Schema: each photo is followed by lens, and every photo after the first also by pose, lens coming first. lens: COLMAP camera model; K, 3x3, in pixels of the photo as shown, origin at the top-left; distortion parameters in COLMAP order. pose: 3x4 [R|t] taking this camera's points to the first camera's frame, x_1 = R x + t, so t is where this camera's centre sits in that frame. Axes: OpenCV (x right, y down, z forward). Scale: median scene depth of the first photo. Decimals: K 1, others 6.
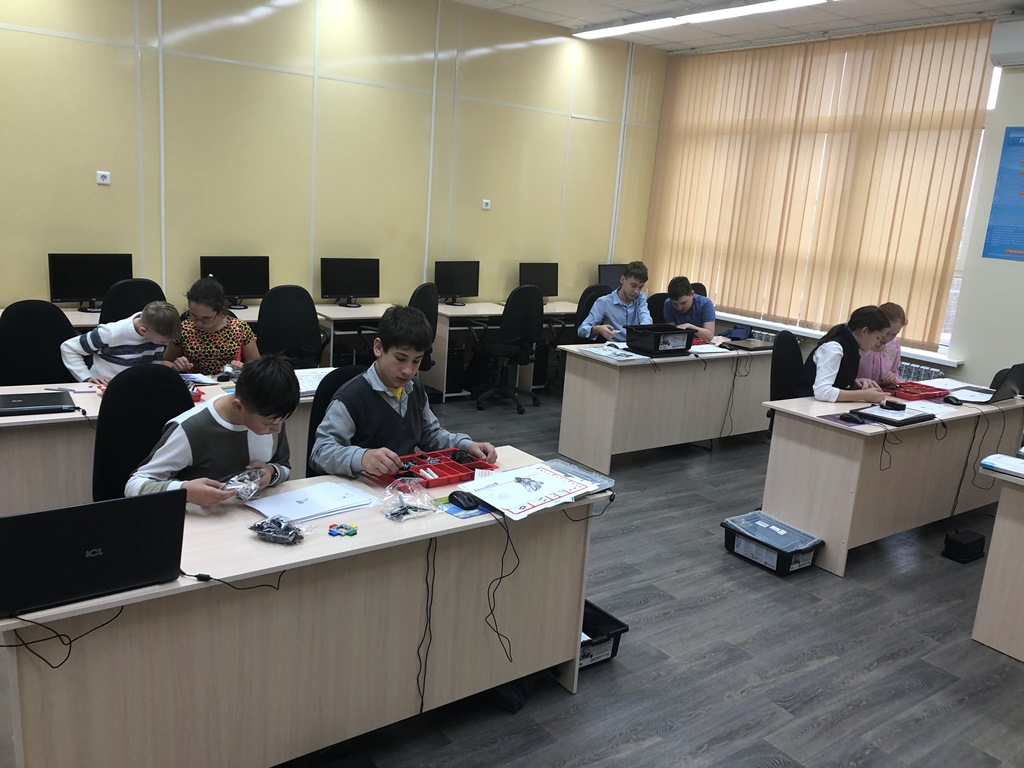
lens RADIAL K [[838.4, 0, 511.9], [0, 838.4, 383.2], [0, 0, 1]] dist [-0.019554, -0.006872]
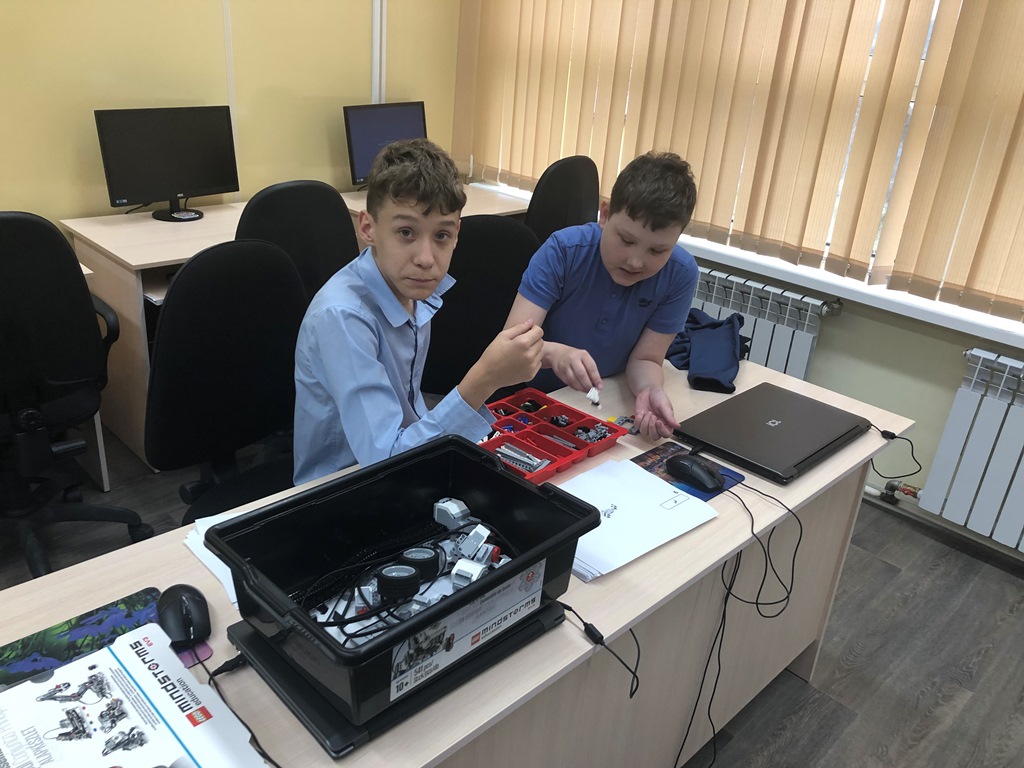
lens RADIAL K [[838.4, 0, 509.4], [0, 838.4, 385.5], [0, 0, 1]] dist [-0.019554, -0.006872]
pose [[0.989016, -0.051134, 0.138682, 0.131045], [0.021386, 0.977885, 0.208045, -0.097119], [-0.146253, -0.202794, 0.968238, 0.605272]]
